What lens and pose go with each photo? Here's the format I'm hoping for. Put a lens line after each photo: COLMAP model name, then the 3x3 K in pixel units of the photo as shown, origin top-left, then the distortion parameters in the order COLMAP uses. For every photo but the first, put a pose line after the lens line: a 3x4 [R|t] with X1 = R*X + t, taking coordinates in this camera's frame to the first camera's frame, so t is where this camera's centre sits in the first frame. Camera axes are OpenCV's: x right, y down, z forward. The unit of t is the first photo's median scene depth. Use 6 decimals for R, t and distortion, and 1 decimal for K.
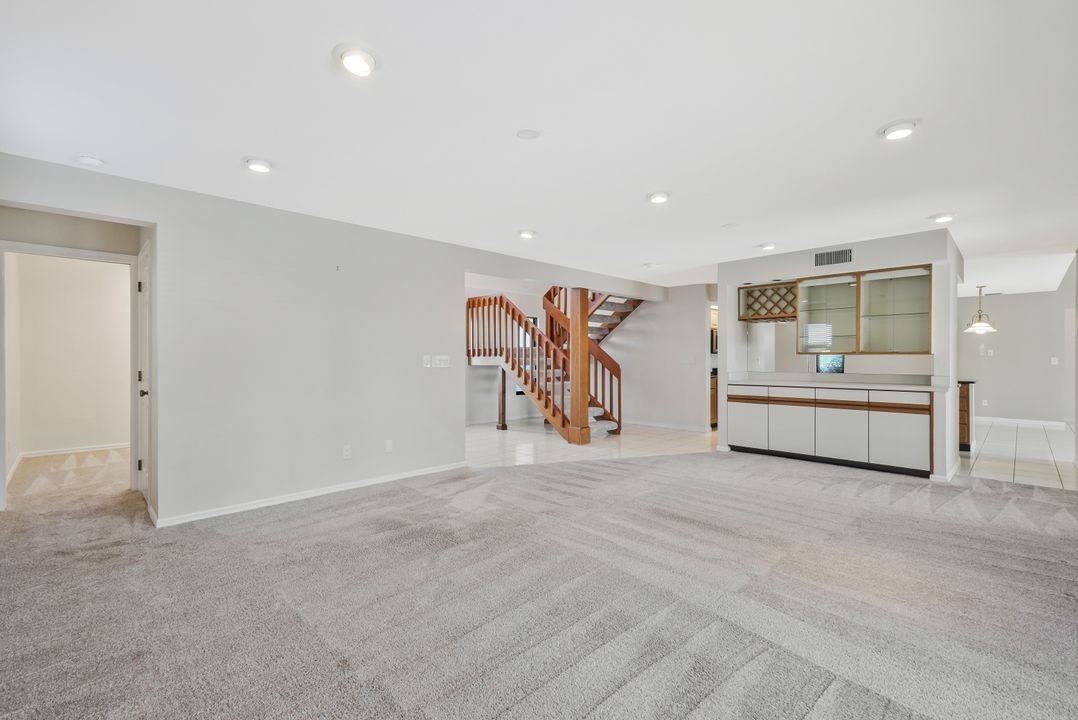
lens RADIAL K [[474.1, 0, 541.7], [0, 474.1, 359.3], [0, 0, 1]] dist [0.003818, 0.000708]
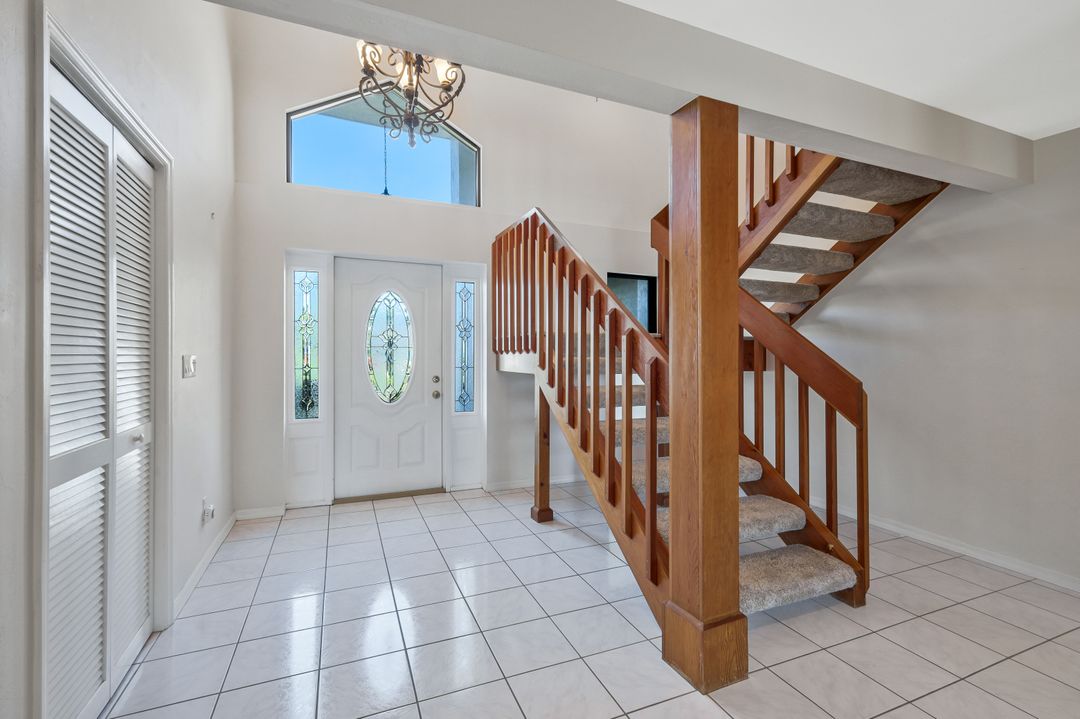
lens RADIAL K [[471.3, 0, 538.8], [0, 471.3, 349.0], [0, 0, 1]] dist [0.002040, -0.000055]
pose [[0.925382, -0.001053, -0.379035, 0.080206], [-0.003554, 0.999928, -0.011456, -0.004731], [0.379020, 0.011948, 0.925311, 0.597982]]
